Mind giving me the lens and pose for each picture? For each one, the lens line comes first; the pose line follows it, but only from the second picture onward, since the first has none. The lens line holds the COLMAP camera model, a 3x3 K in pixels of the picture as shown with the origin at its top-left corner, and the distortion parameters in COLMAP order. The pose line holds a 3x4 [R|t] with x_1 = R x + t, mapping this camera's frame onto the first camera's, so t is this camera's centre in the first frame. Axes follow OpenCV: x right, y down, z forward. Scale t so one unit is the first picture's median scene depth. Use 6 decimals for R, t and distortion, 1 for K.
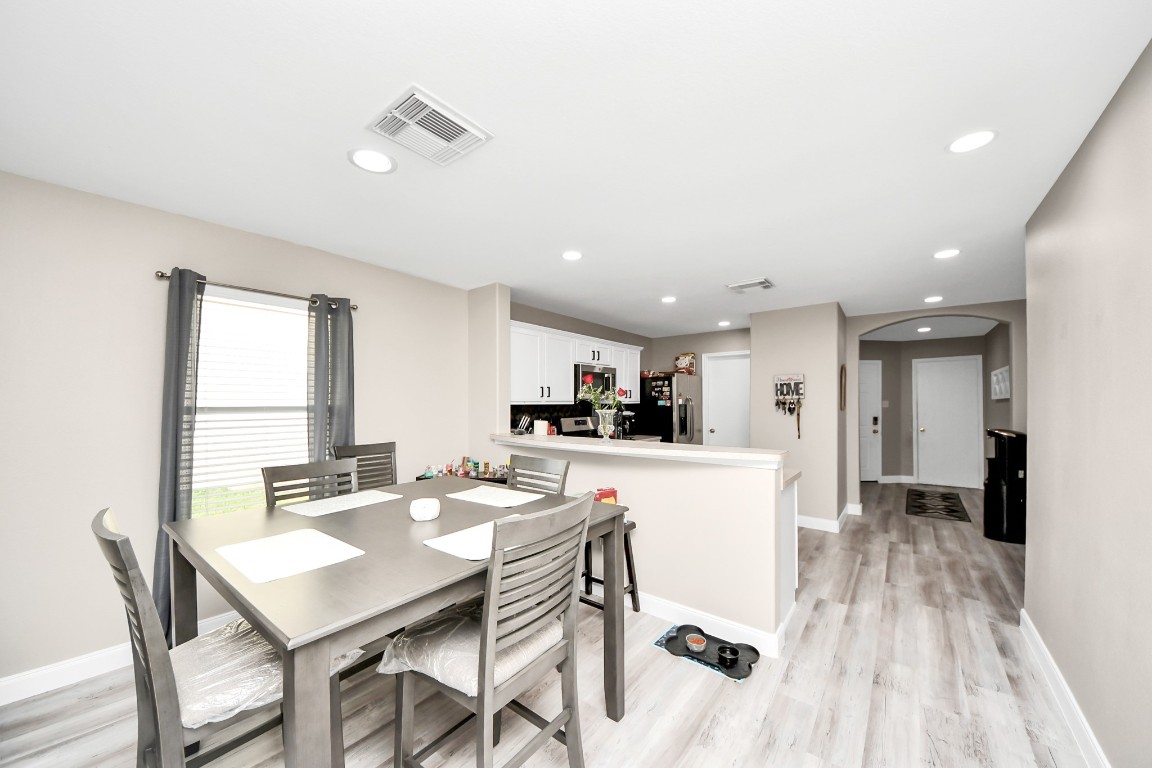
lens RADIAL K [[406.3, 0, 566.3], [0, 406.3, 388.8], [0, 0, 1]] dist [0.019547, -0.015837]
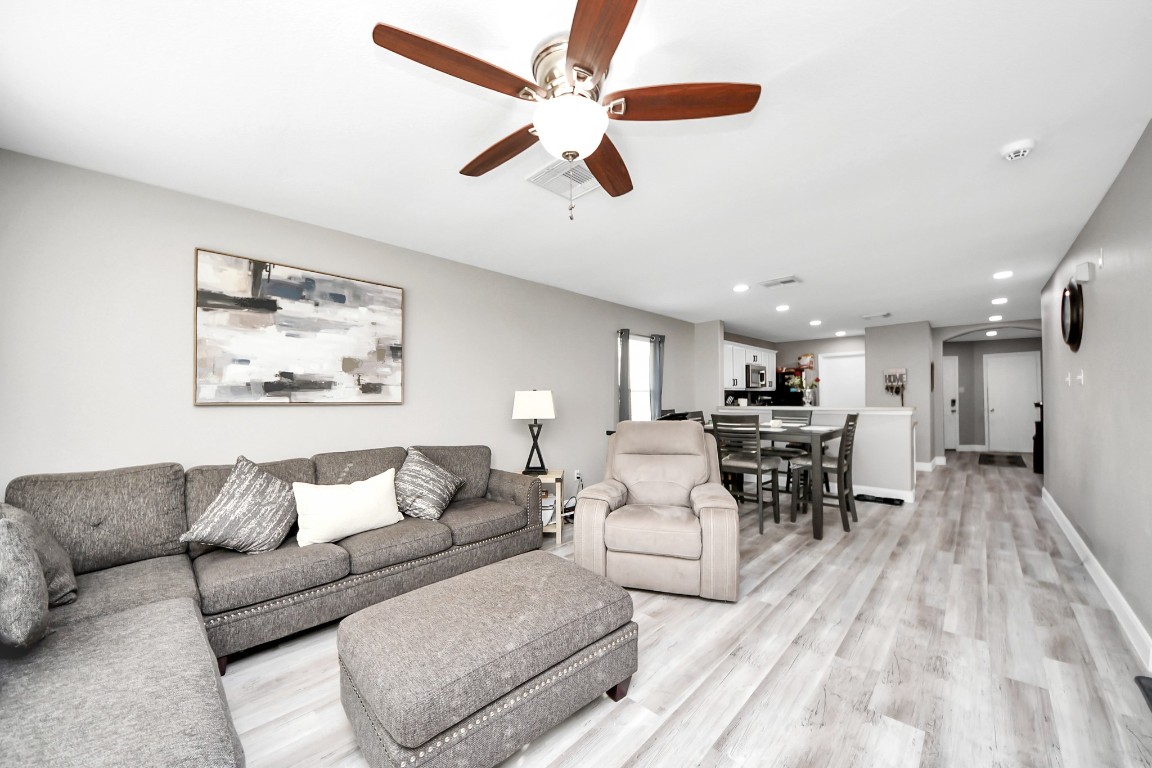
lens RADIAL K [[406.3, 0, 566.3], [0, 406.3, 388.8], [0, 0, 1]] dist [0.019547, -0.015837]
pose [[0.994888, -0.014962, -0.099874, -0.470758], [0.015771, 0.999849, 0.007309, 0.008675], [0.099750, -0.008847, 0.994973, -0.574867]]
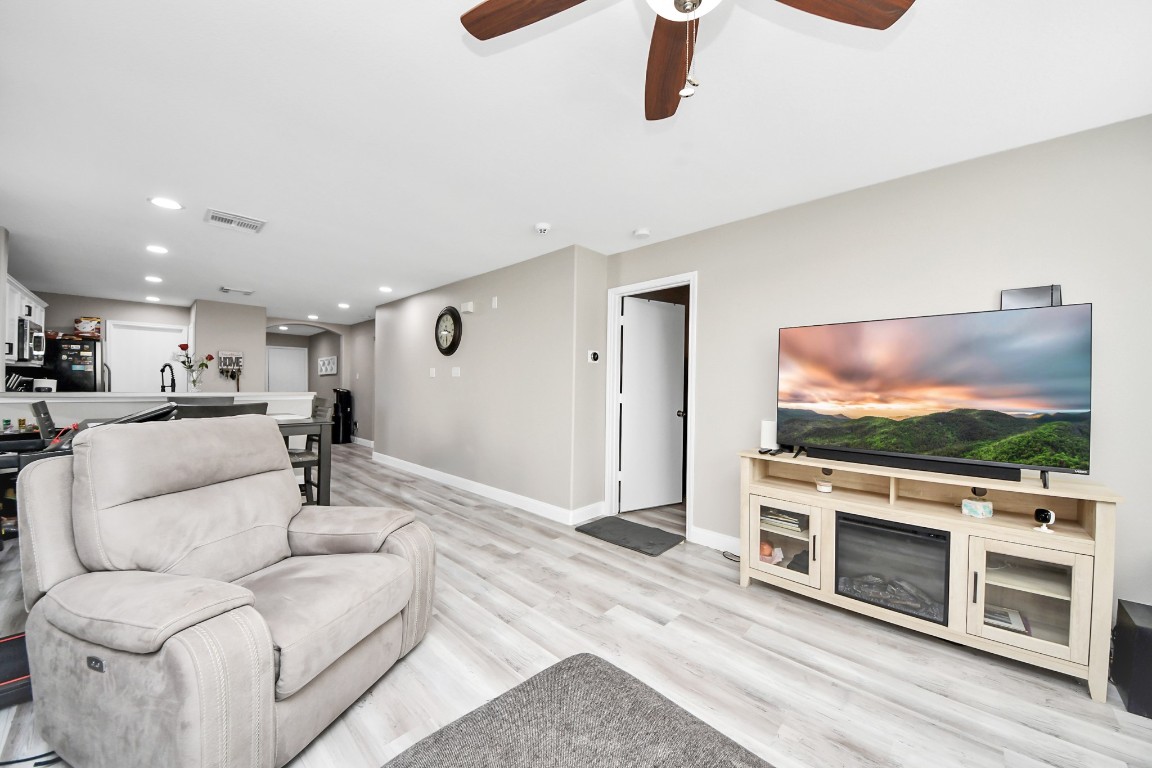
lens RADIAL K [[406.3, 0, 566.3], [0, 406.3, 388.8], [0, 0, 1]] dist [0.019547, -0.015837]
pose [[0.074076, -0.005387, 0.997238, -0.694060], [-0.046190, 0.998894, 0.008827, 0.025625], [-0.996182, -0.046716, 0.073745, -0.228791]]
